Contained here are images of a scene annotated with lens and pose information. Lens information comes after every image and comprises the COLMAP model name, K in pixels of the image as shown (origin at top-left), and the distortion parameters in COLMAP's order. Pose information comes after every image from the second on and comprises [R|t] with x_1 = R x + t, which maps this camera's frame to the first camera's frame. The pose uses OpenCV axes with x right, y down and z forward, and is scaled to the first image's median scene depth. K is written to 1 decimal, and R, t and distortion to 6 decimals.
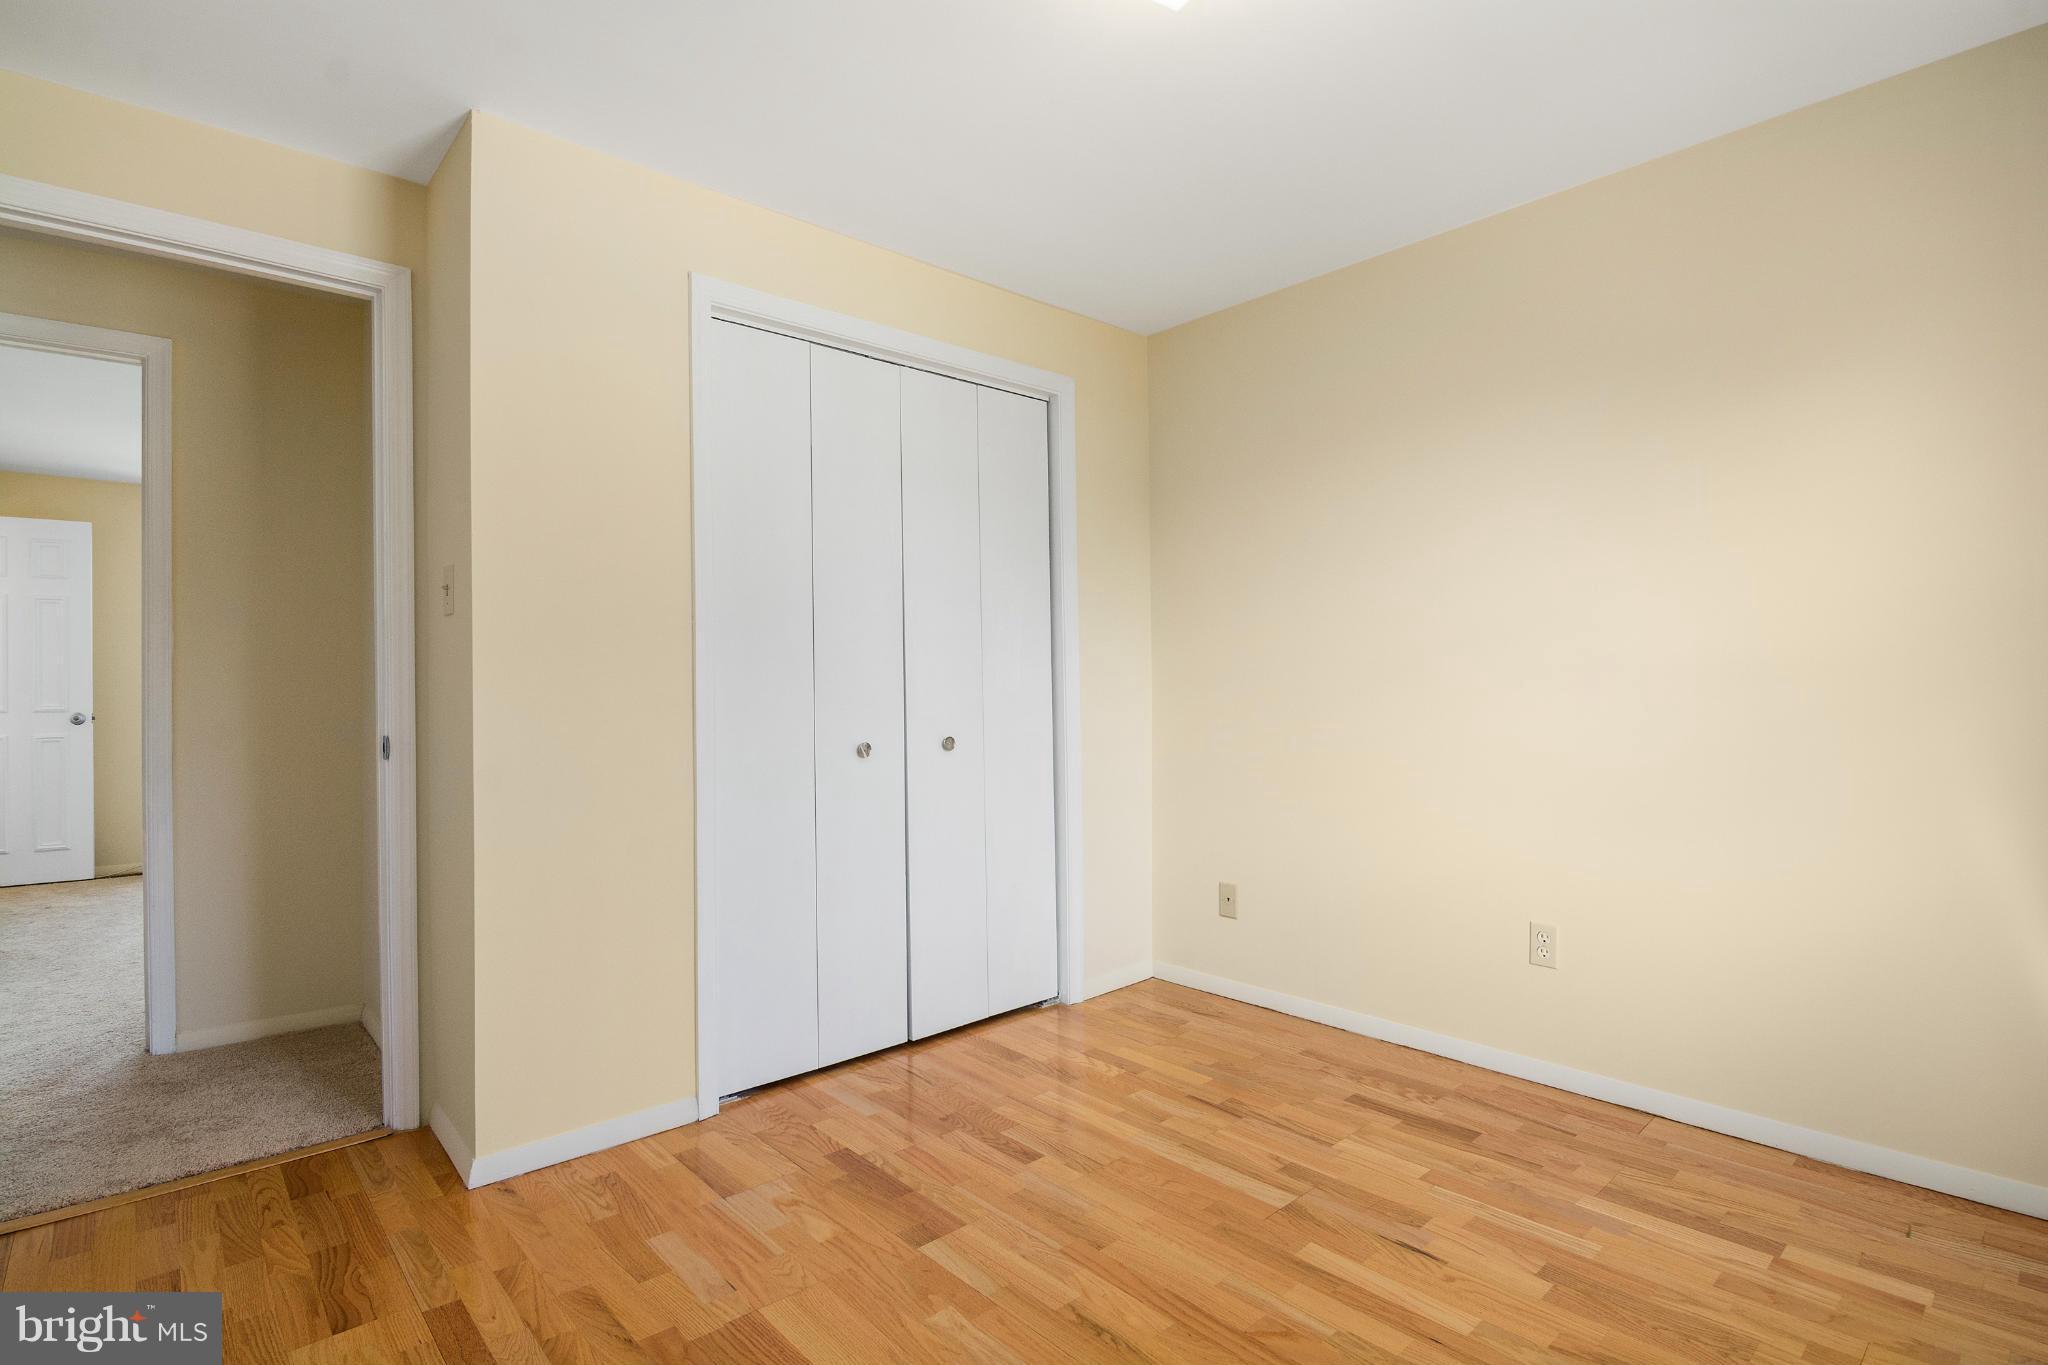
lens RADIAL K [[984.7, 0, 1024.0], [0, 984.7, 682.5], [0, 0, 1]] dist [-0.004069, -0.000457]
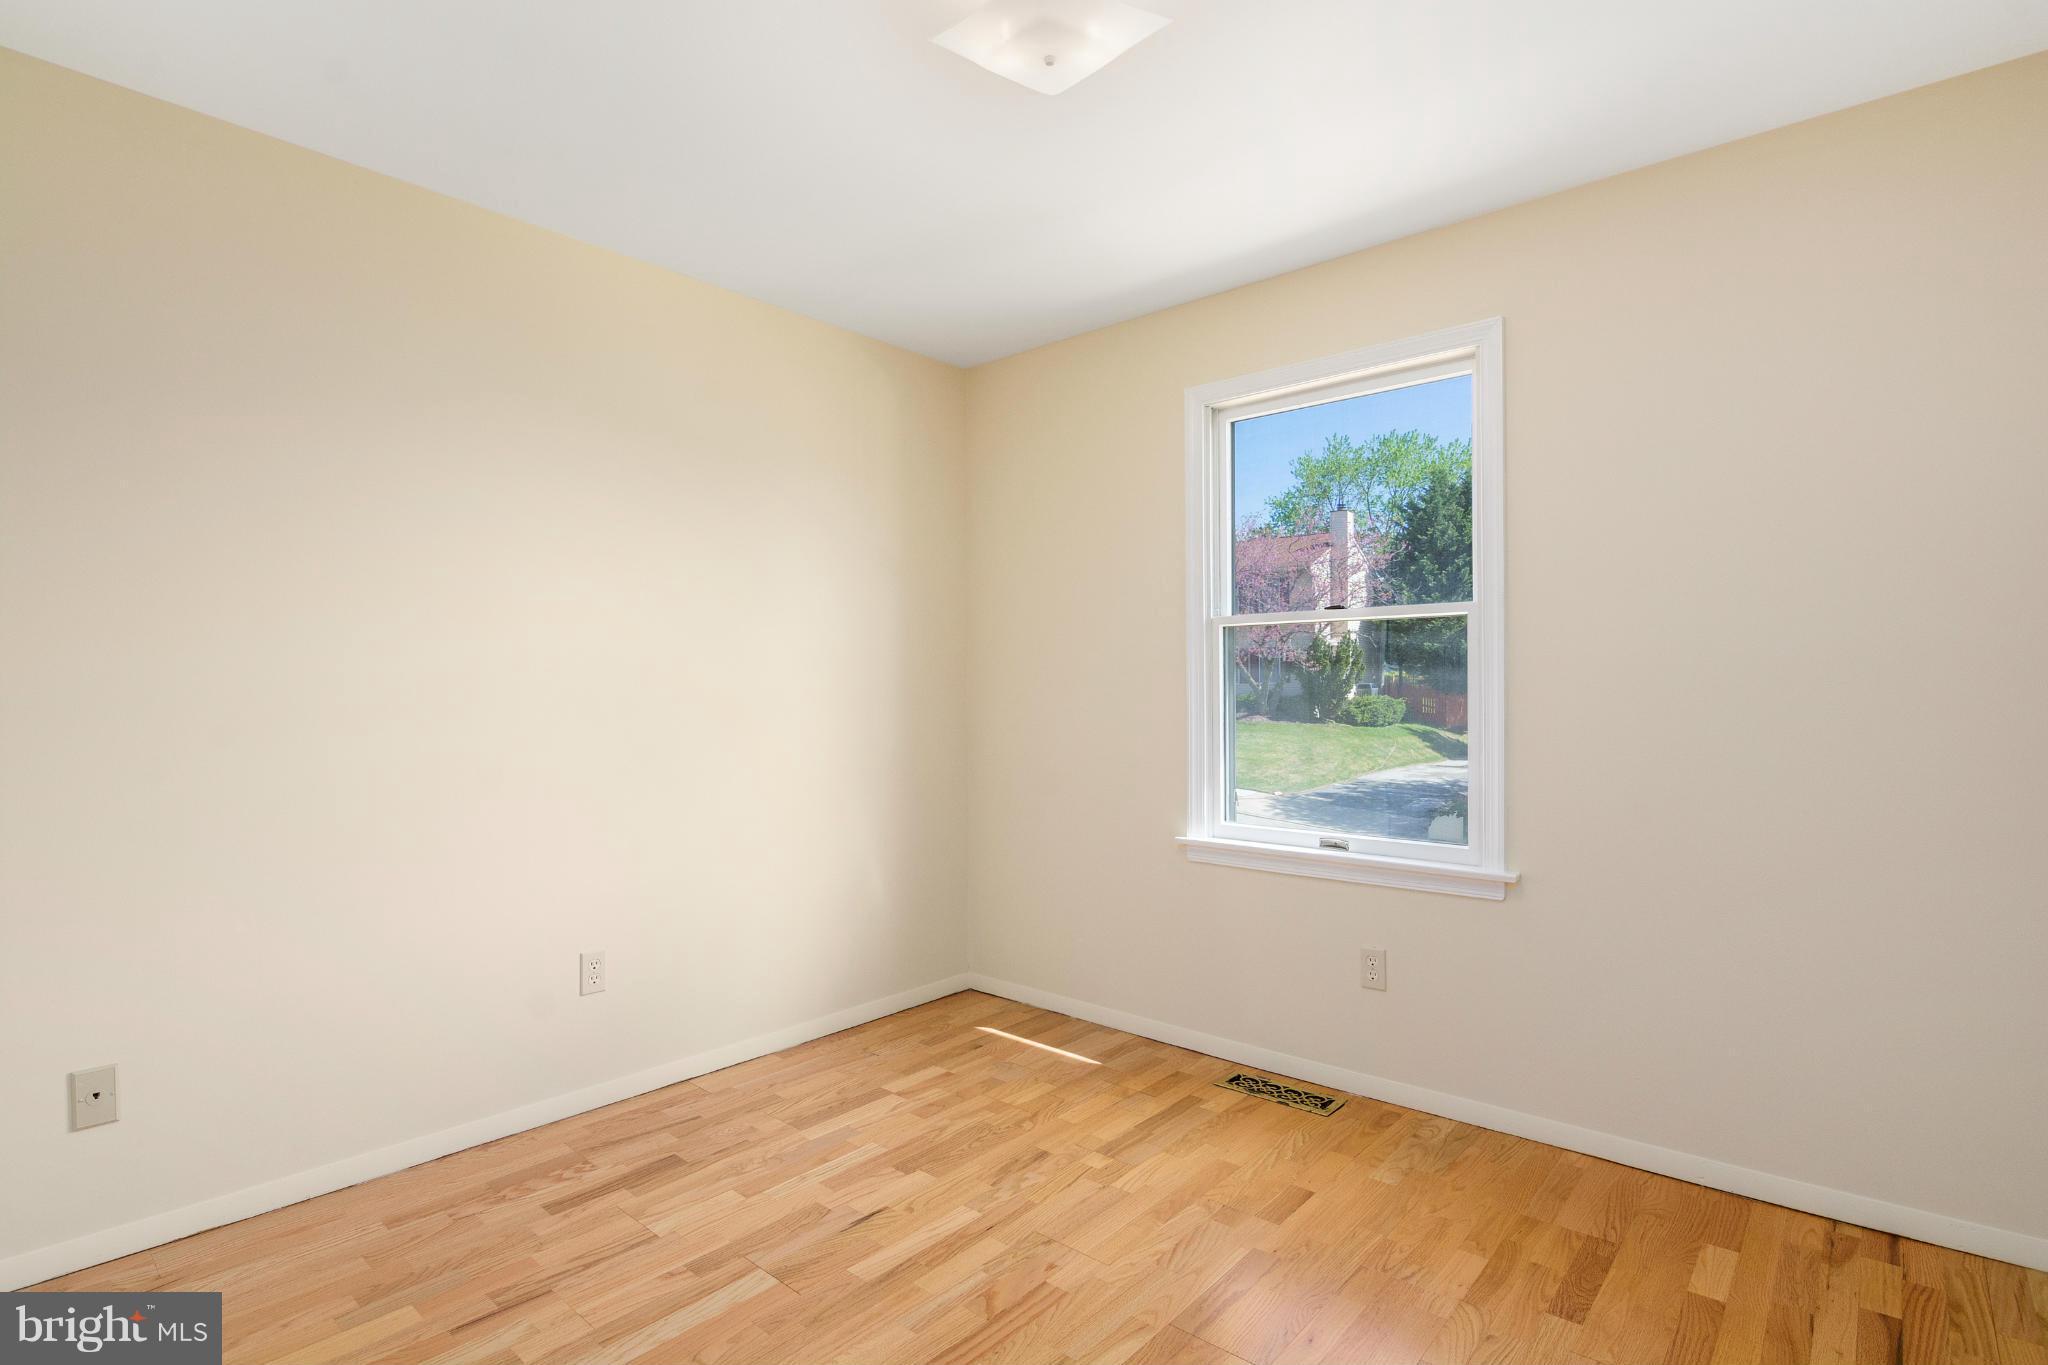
lens RADIAL K [[1051.3, 0, 958.2], [0, 1051.3, 688.7], [0, 0, 1]] dist [-0.001391, -0.000417]
pose [[-0.095394, 0.008382, 0.995404, -0.733111], [-0.001592, 0.999962, -0.008573, -0.022575], [-0.995438, -0.002402, -0.095377, 0.894780]]
